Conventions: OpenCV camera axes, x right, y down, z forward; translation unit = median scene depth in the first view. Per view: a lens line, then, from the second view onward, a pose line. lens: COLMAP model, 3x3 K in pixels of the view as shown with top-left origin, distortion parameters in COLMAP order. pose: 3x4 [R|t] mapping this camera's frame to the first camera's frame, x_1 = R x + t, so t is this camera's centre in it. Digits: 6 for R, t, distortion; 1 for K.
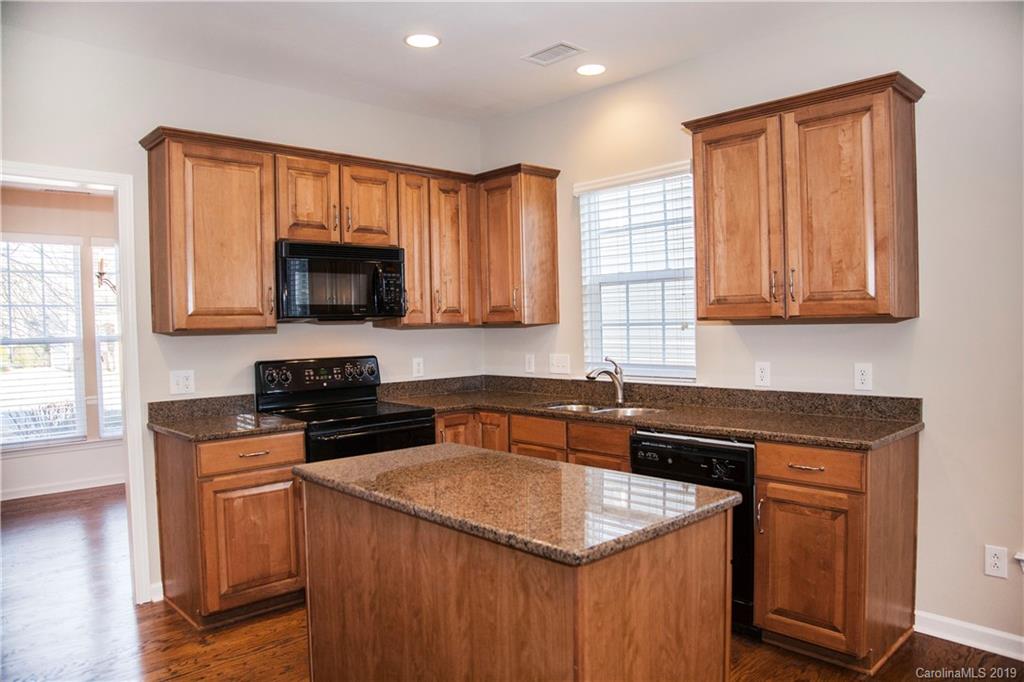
lens RADIAL K [[706.0, 0, 534.8], [0, 706.0, 340.5], [0, 0, 1]] dist [-0.135183, 0.069734]
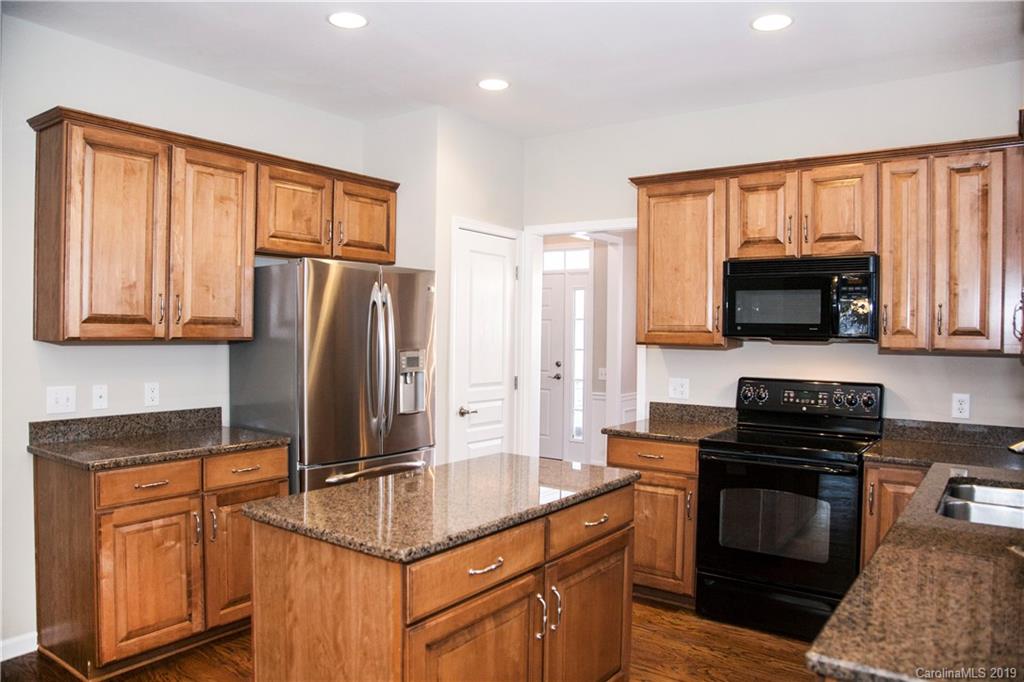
lens RADIAL K [[732.4, 0, 510.8], [0, 732.4, 341.4], [0, 0, 1]] dist [-0.127106, 0.070607]
pose [[0.161403, 0.037451, -0.986178, 0.643632], [-0.041254, 0.998662, 0.031173, -0.044953], [0.986026, 0.035652, 0.162732, 0.512611]]
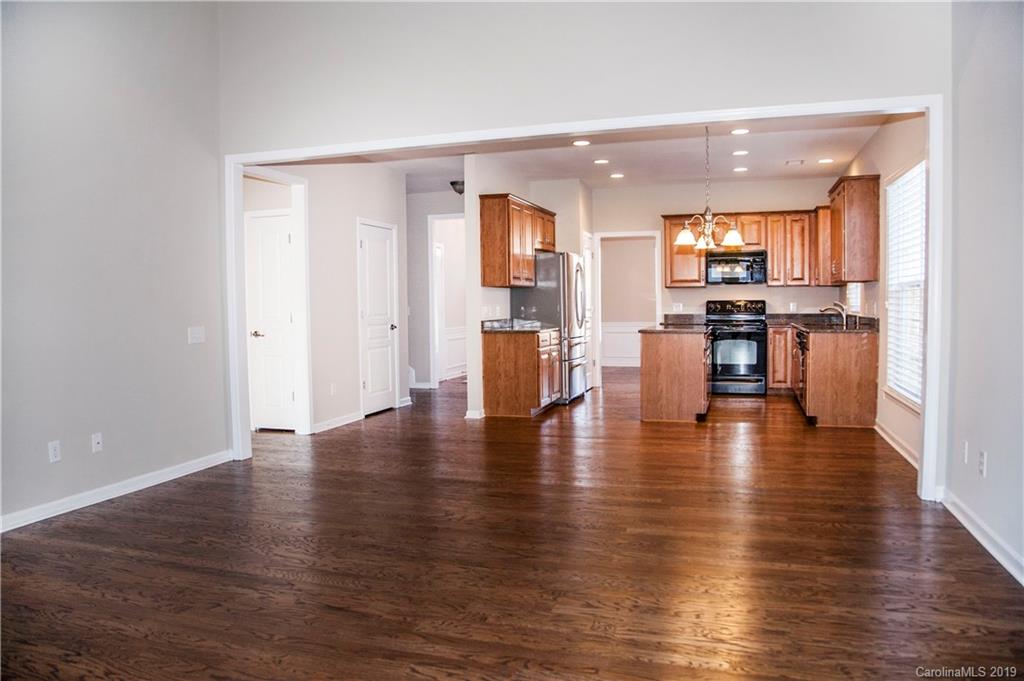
lens RADIAL K [[751.2, 0, 510.4], [0, 751.2, 329.3], [0, 0, 1]] dist [-0.133557, 0.104701]
pose [[0.459678, 0.046201, -0.886883, 1.714664], [-0.017827, 0.998925, 0.042797, 0.032669], [0.887907, -0.003862, 0.460007, -0.878536]]
